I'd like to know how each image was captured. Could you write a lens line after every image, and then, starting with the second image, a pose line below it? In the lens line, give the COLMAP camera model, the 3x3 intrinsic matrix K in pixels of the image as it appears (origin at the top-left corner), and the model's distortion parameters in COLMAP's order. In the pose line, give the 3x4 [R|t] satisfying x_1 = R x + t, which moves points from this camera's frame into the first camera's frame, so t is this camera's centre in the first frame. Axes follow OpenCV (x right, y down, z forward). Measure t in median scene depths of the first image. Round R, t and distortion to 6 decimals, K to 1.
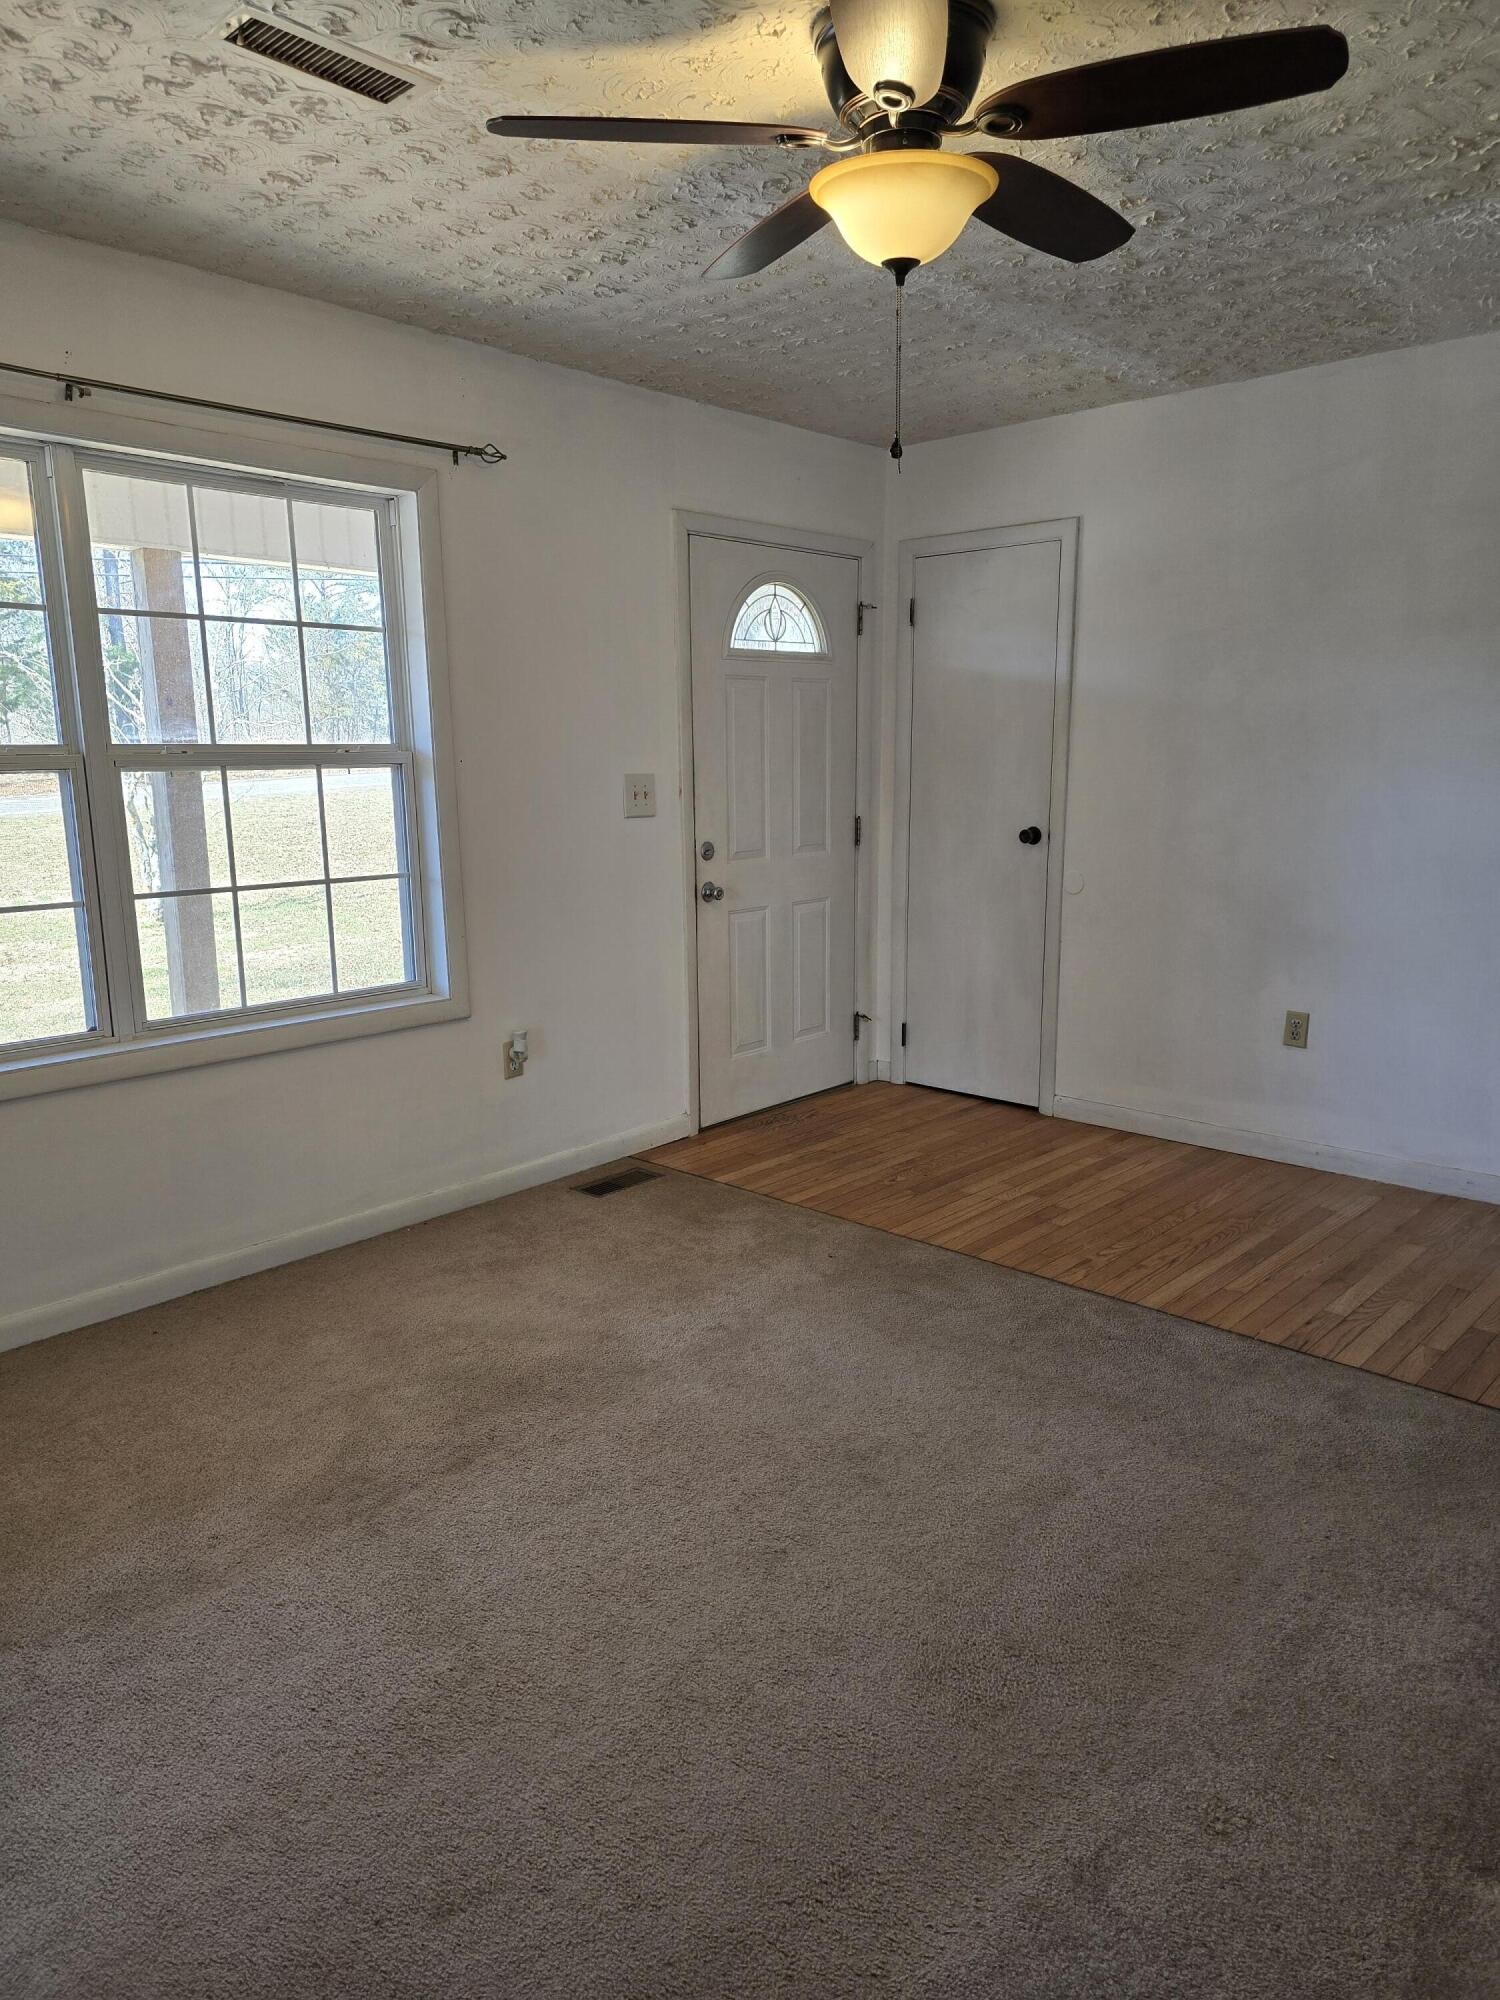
lens RADIAL K [[1332.4, 0, 766.9], [0, 1332.4, 1038.7], [0, 0, 1]] dist [0.061489, -0.068143]
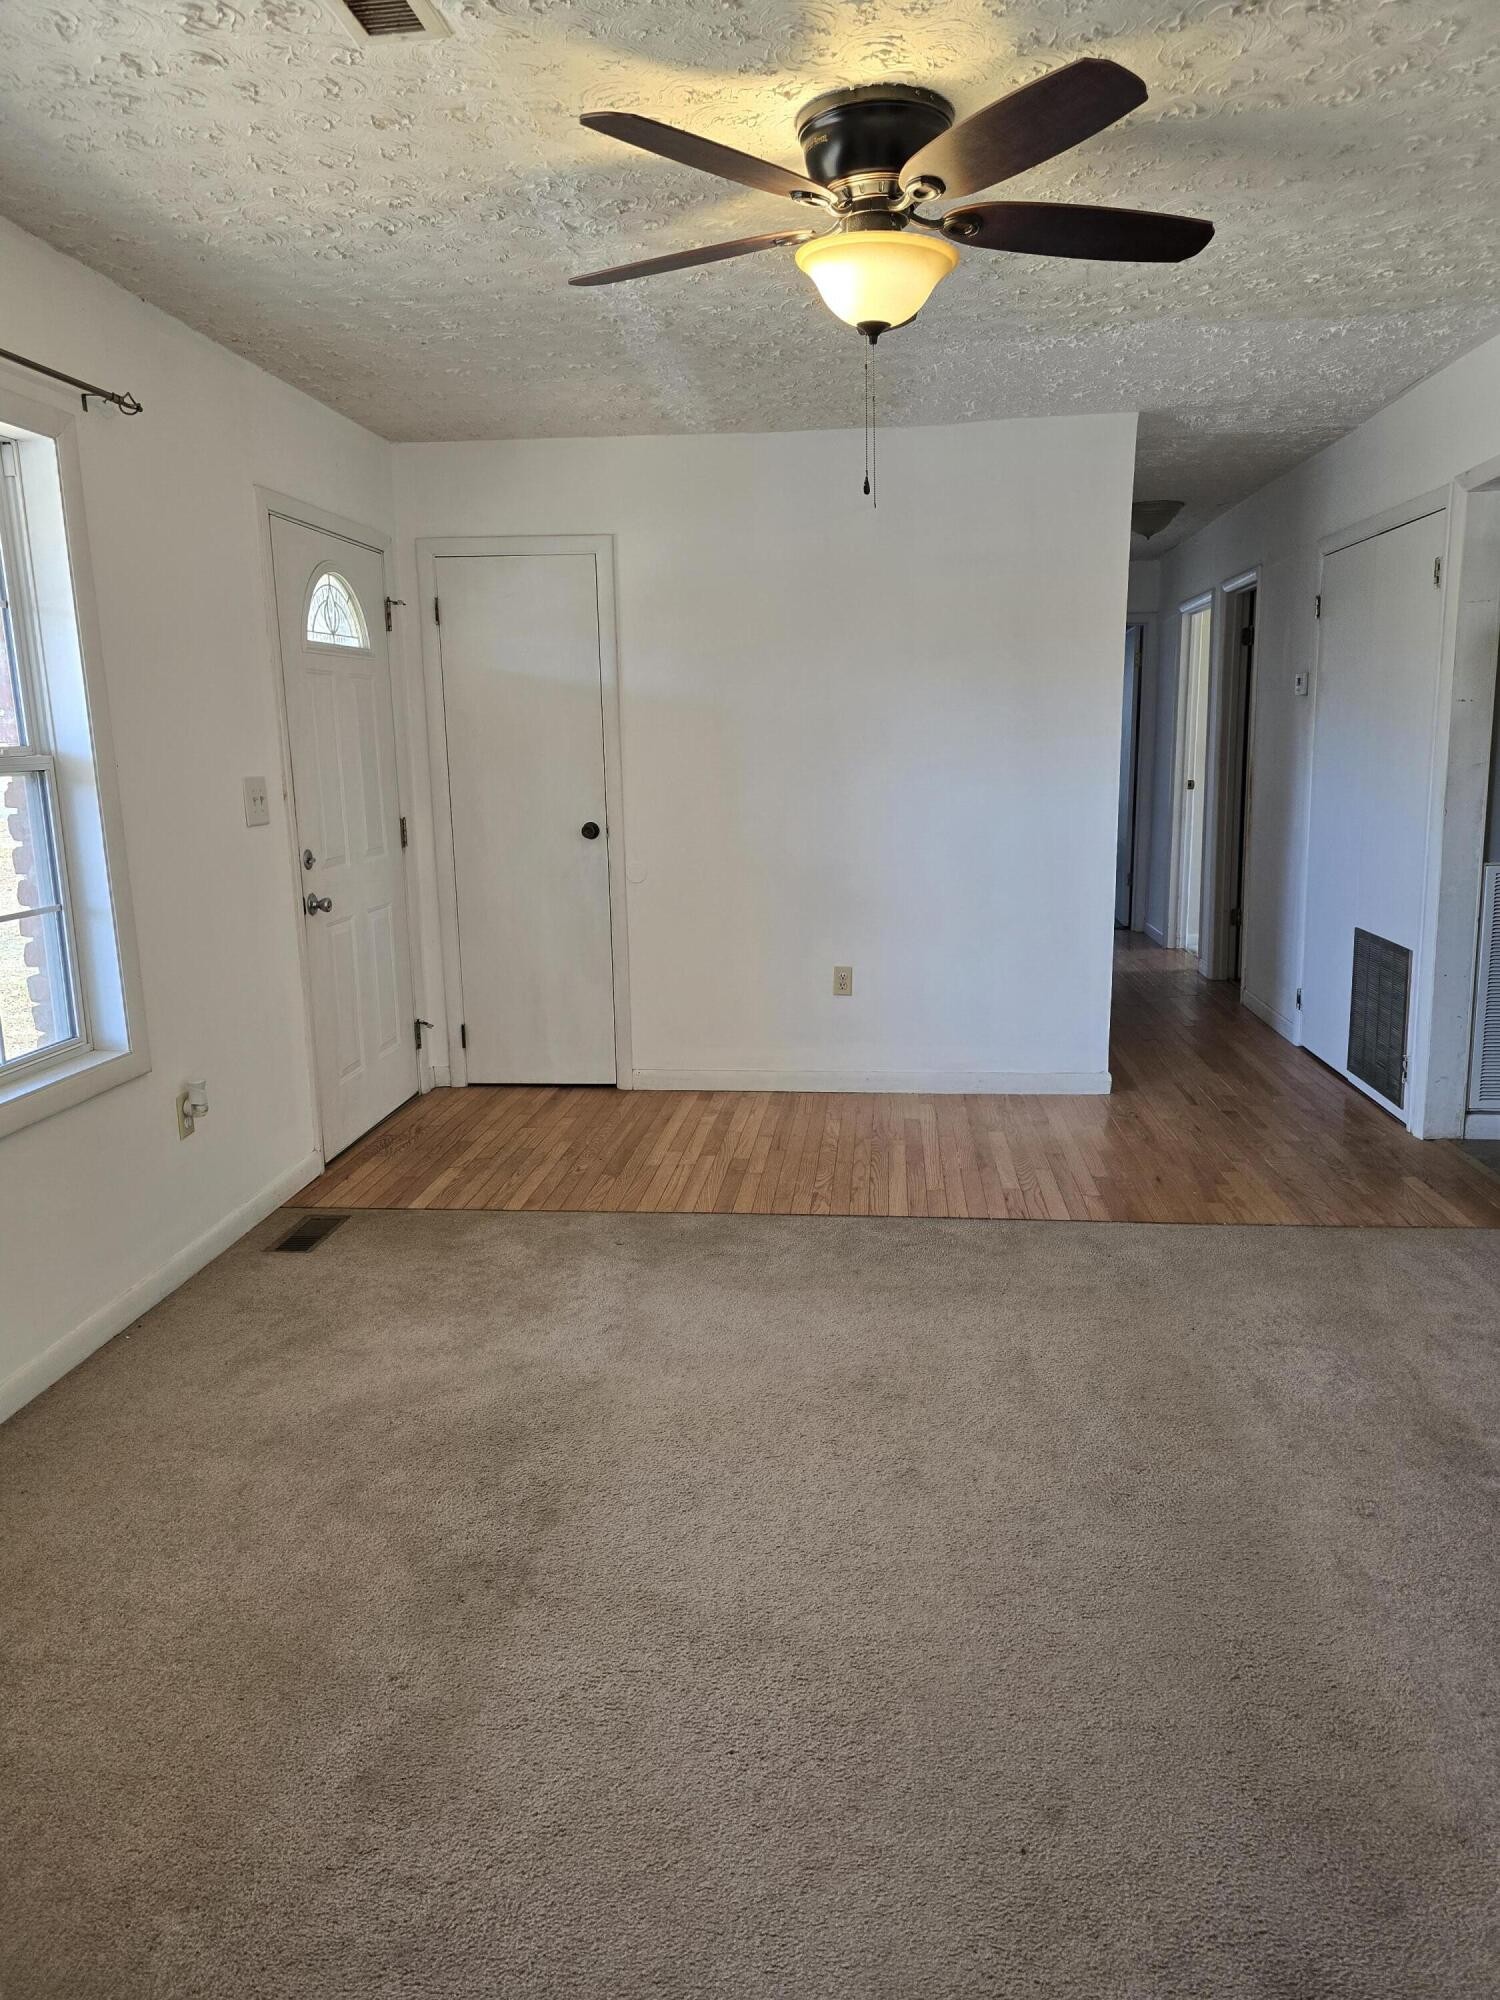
lens RADIAL K [[1341.0, 0, 748.5], [0, 1341.0, 1005.6], [0, 0, 1]] dist [0.069905, -0.059730]
pose [[0.794394, -0.123336, 0.594749, -0.430463], [0.138111, 0.990197, 0.020871, -0.022863], [-0.591492, 0.065561, 0.803641, 0.098387]]
